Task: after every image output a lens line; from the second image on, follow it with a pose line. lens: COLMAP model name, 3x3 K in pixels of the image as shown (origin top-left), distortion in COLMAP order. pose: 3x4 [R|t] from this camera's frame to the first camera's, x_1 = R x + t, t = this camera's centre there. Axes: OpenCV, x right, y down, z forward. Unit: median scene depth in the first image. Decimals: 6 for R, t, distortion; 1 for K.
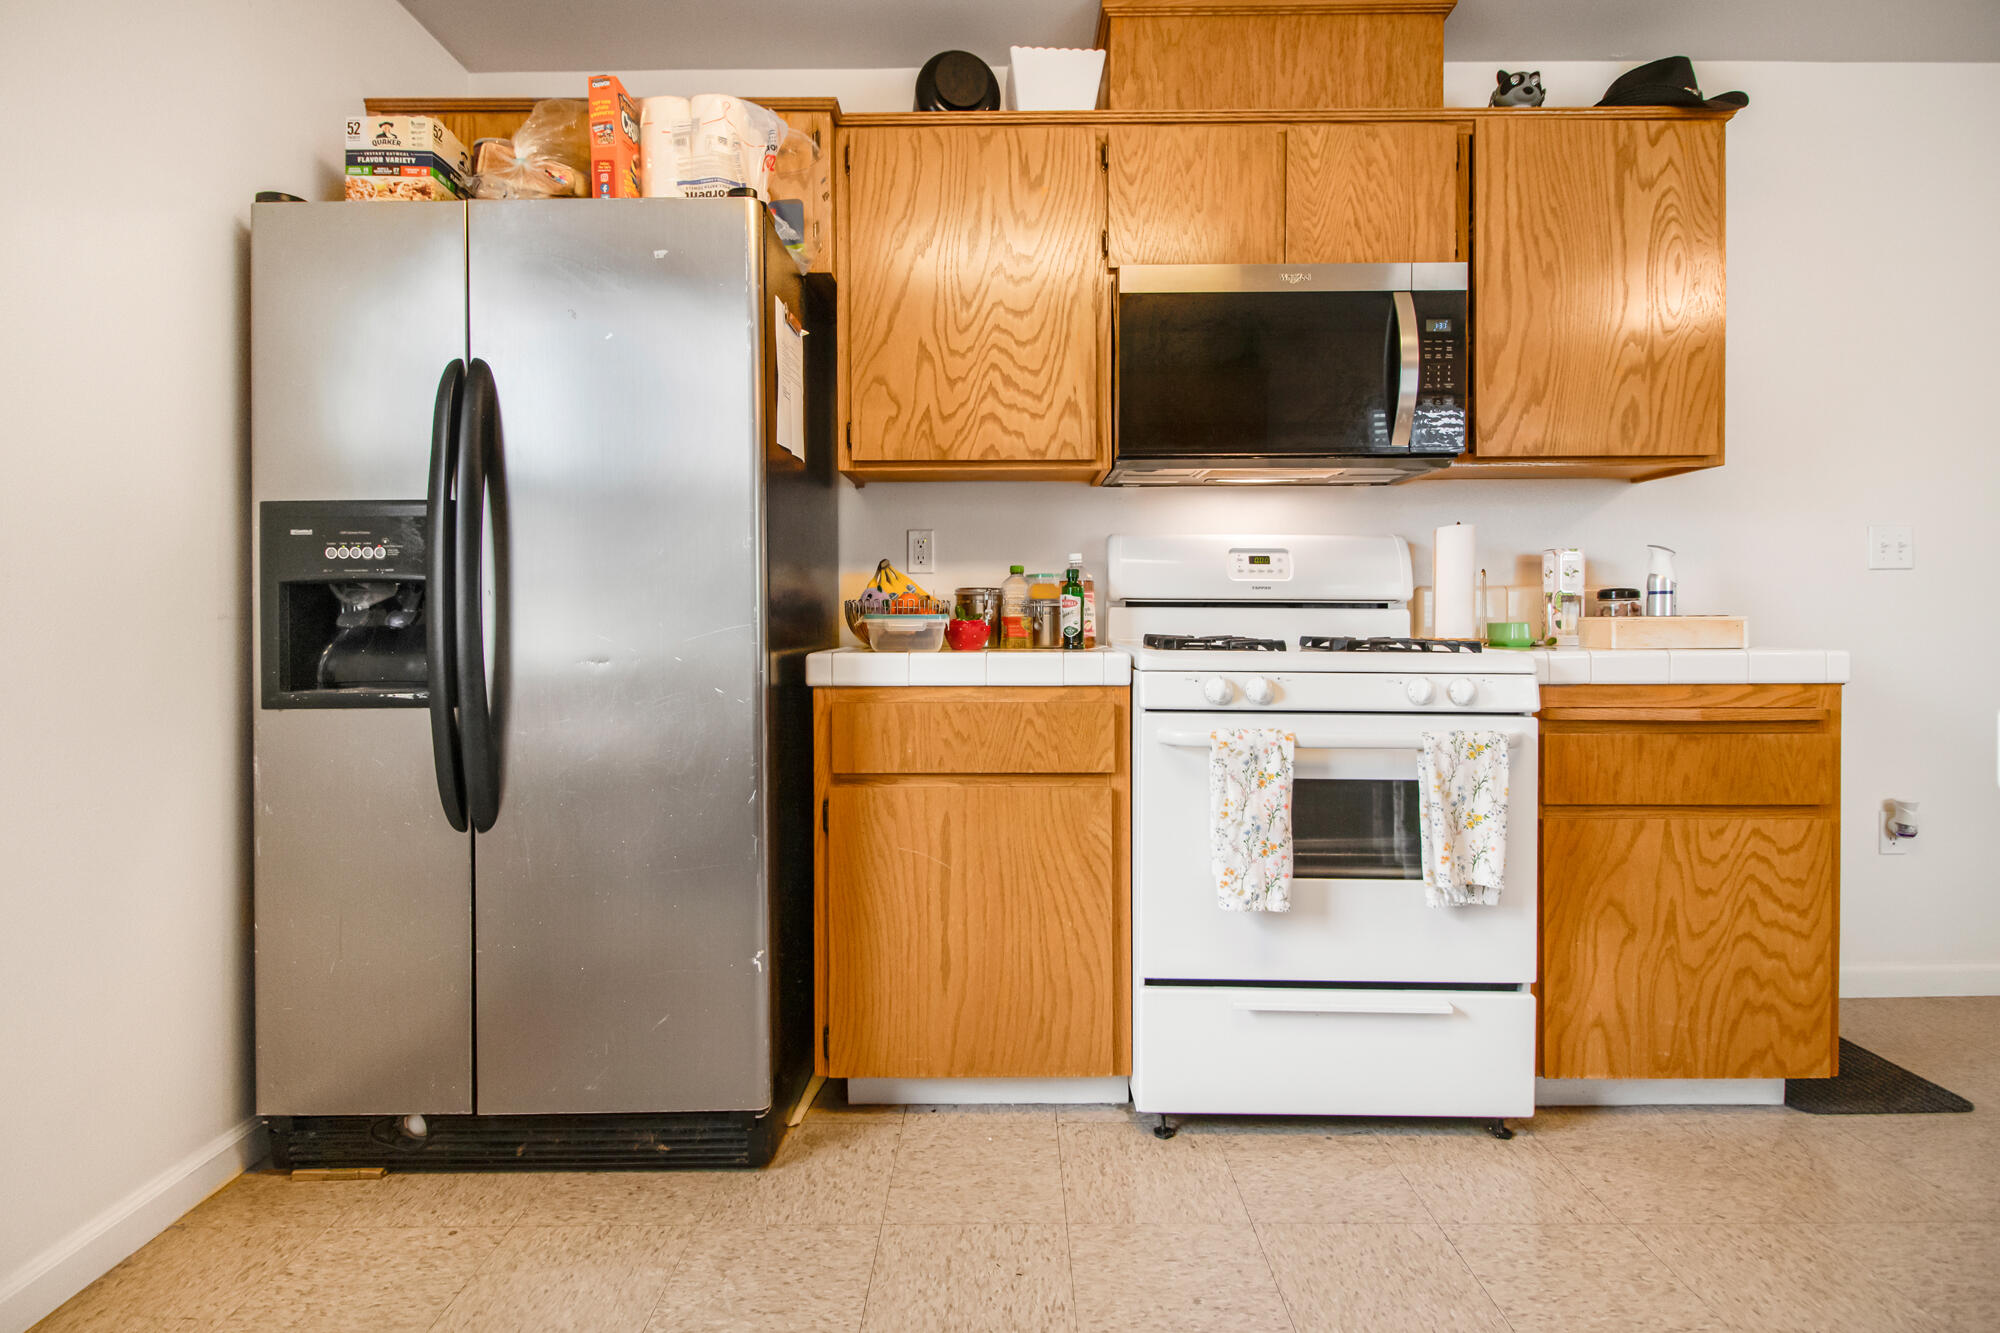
lens RADIAL K [[936.8, 0, 994.9], [0, 936.8, 653.3], [0, 0, 1]] dist [-0.000329, -0.000426]
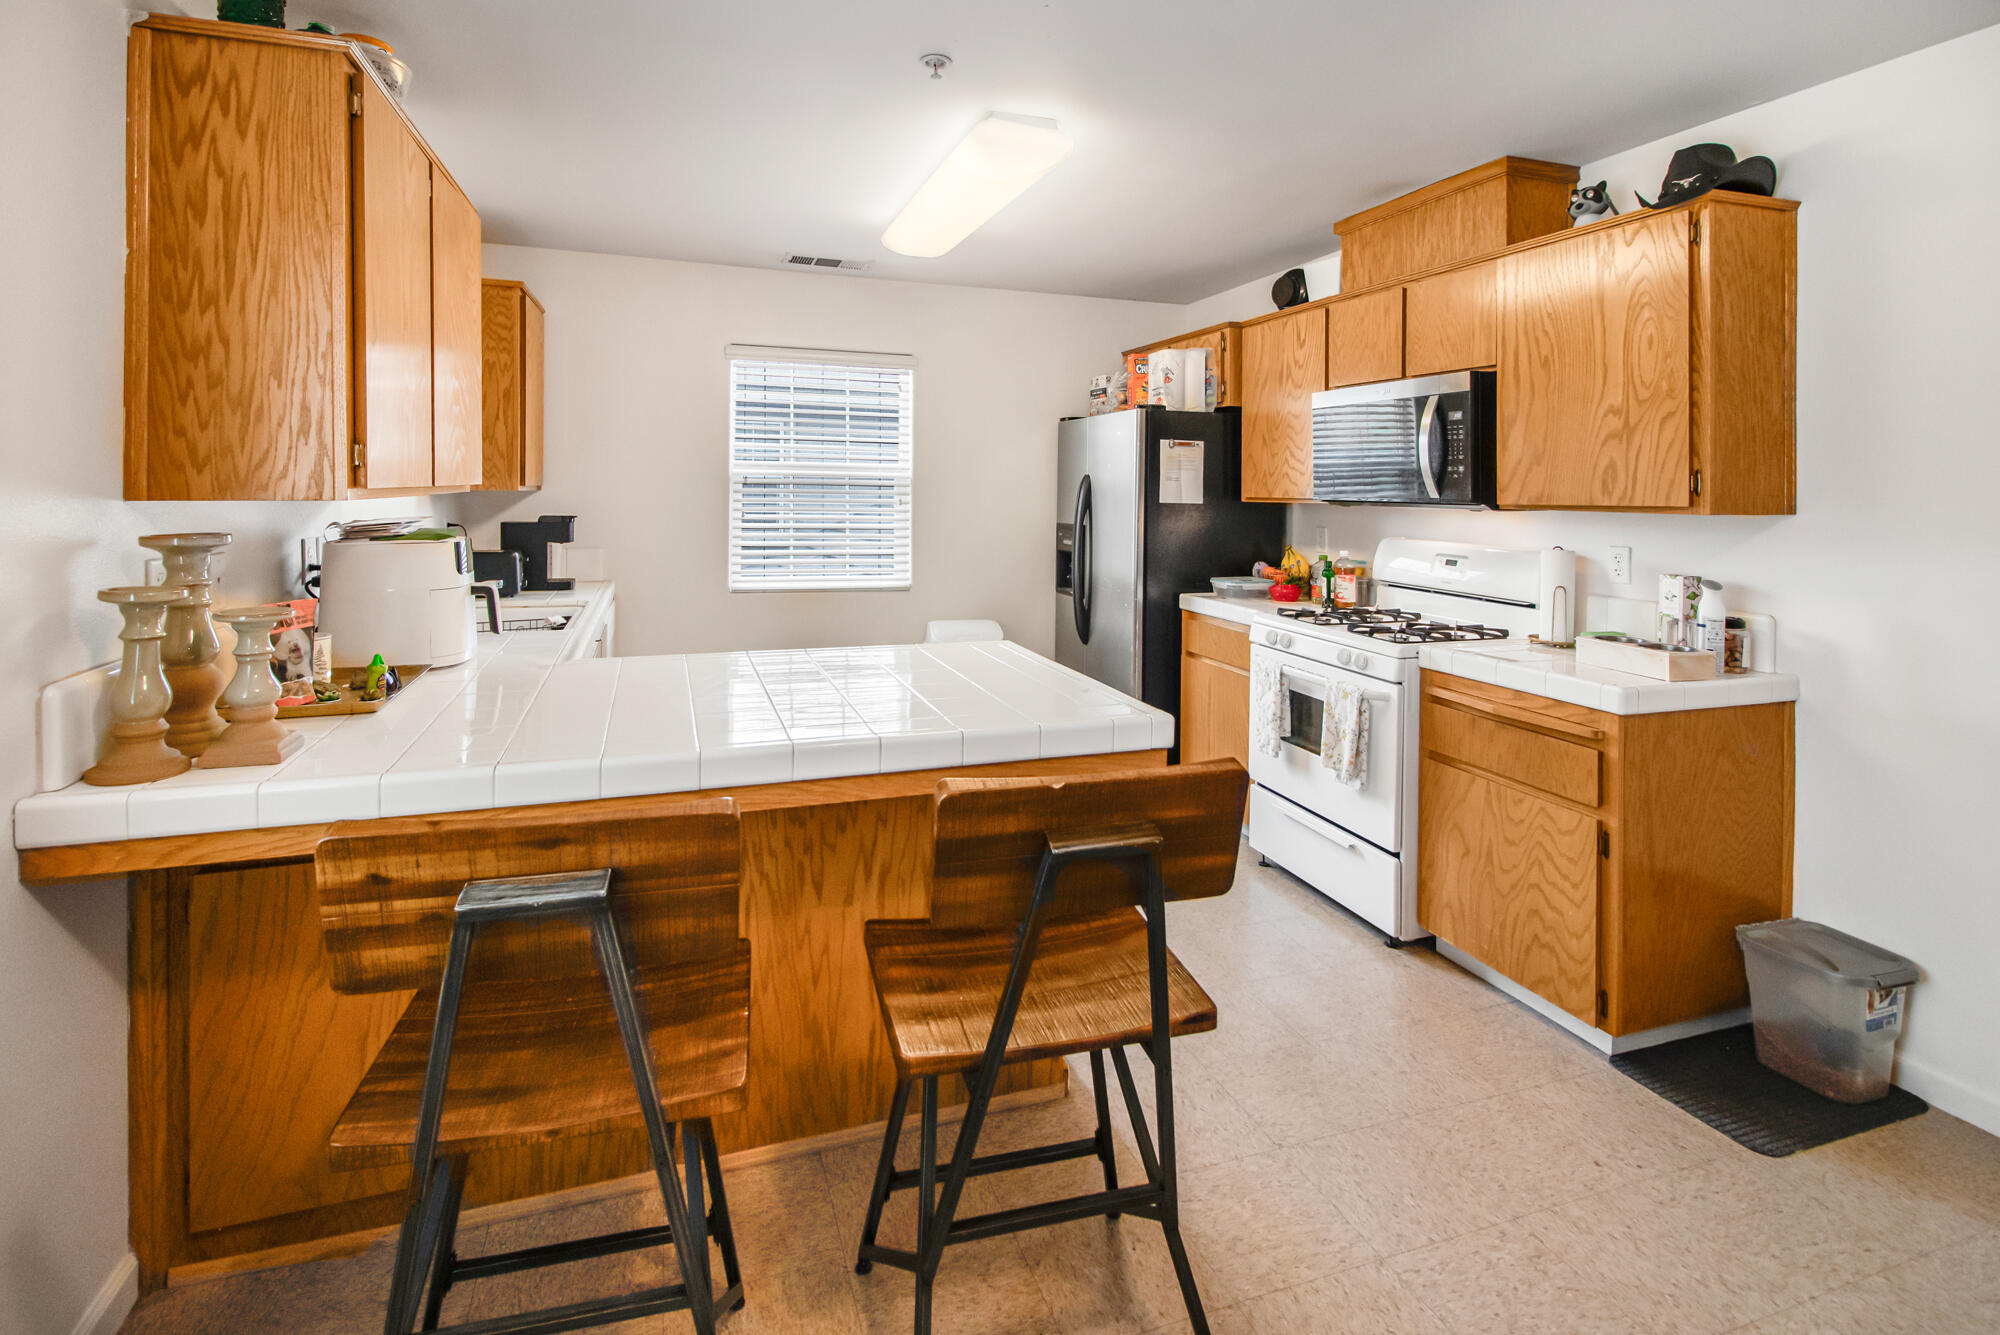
lens RADIAL K [[966.2, 0, 1001.4], [0, 966.2, 633.8], [0, 0, 1]] dist [-0.001272, -0.026891]
pose [[0.341293, 0.151015, -0.927747, 1.734552], [-0.051537, 0.988531, 0.141950, -0.201684], [0.938543, -0.000633, 0.345162, -0.174281]]
